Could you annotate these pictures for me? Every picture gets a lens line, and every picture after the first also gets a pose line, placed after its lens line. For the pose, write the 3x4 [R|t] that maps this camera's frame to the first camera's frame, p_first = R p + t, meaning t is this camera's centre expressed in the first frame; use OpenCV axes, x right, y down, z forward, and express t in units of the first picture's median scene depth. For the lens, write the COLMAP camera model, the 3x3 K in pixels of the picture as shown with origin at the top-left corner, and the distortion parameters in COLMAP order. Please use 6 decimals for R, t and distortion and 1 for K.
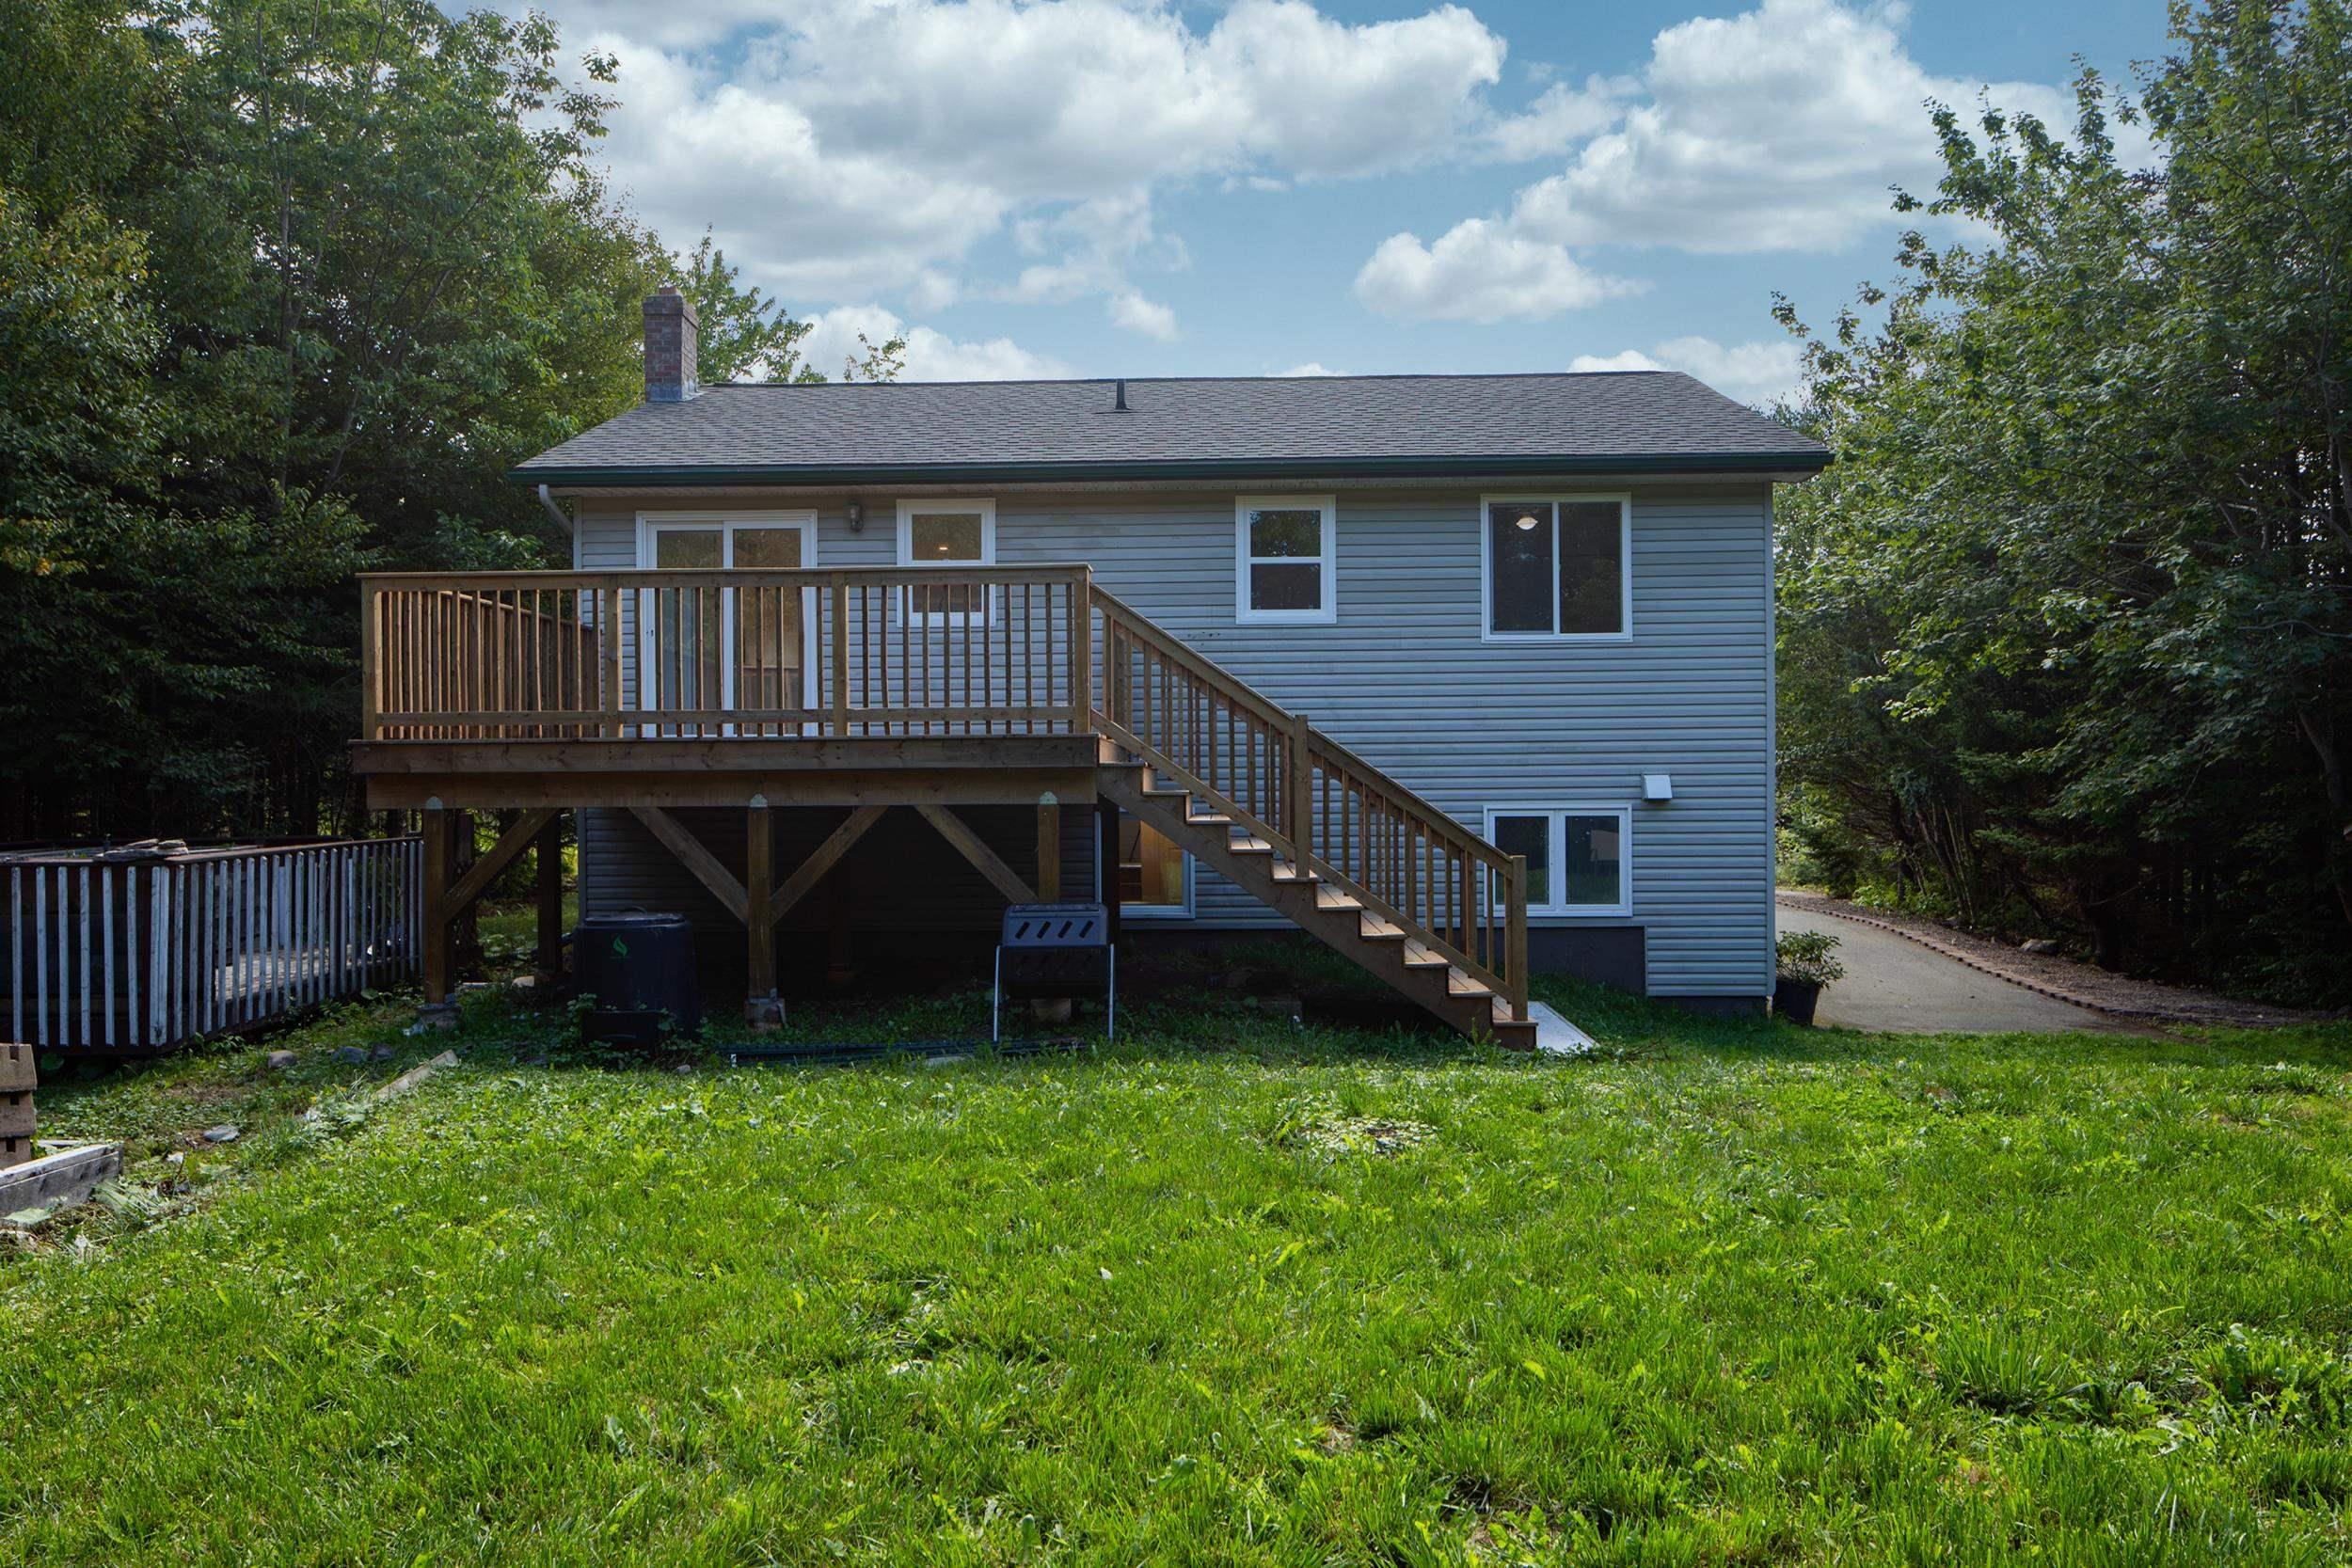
lens RADIAL K [[1587.6, 0, 1176.0], [0, 1587.6, 784.0], [0, 0, 1]] dist [0.002576, 0.001530]
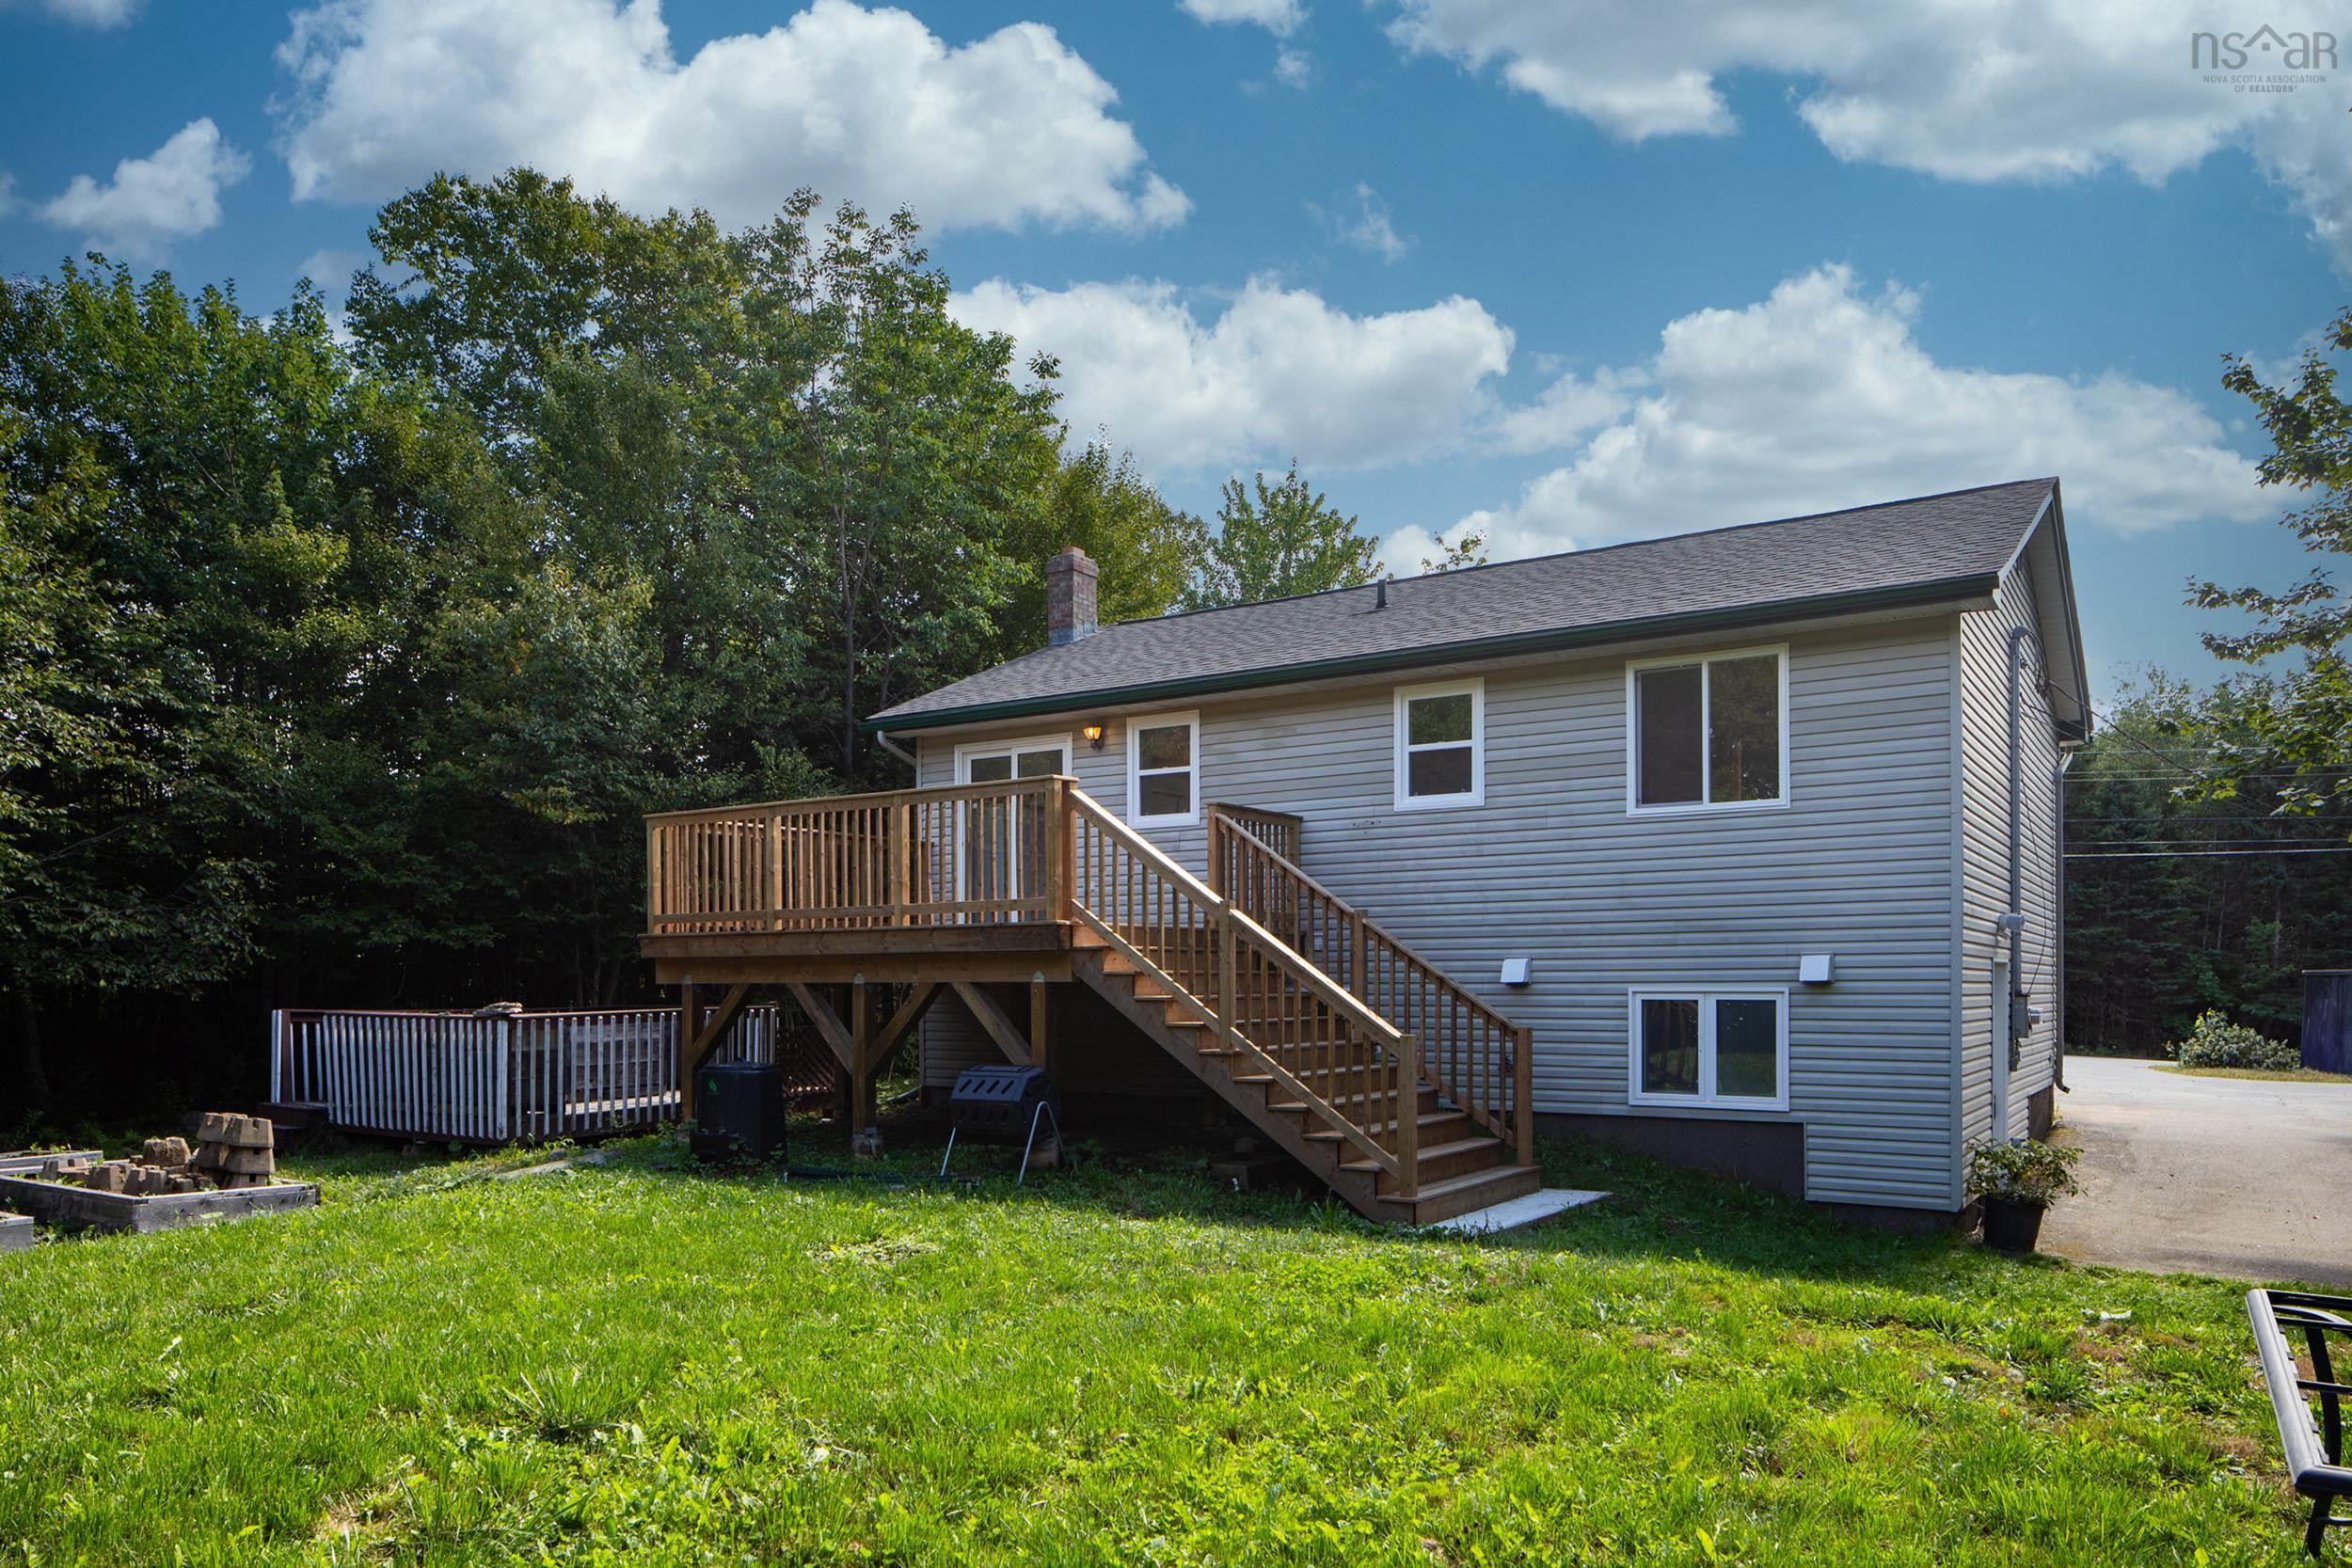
lens RADIAL K [[1587.1, 0, 1176.7], [0, 1587.1, 1009.2], [0, 0, 1]] dist [0.000955, 0.000337]
pose [[0.846107, 0.013188, -0.532849, 0.473234], [-0.000423, 0.999710, 0.024071, 0.003272], [0.533012, -0.020141, 0.845868, 0.048804]]
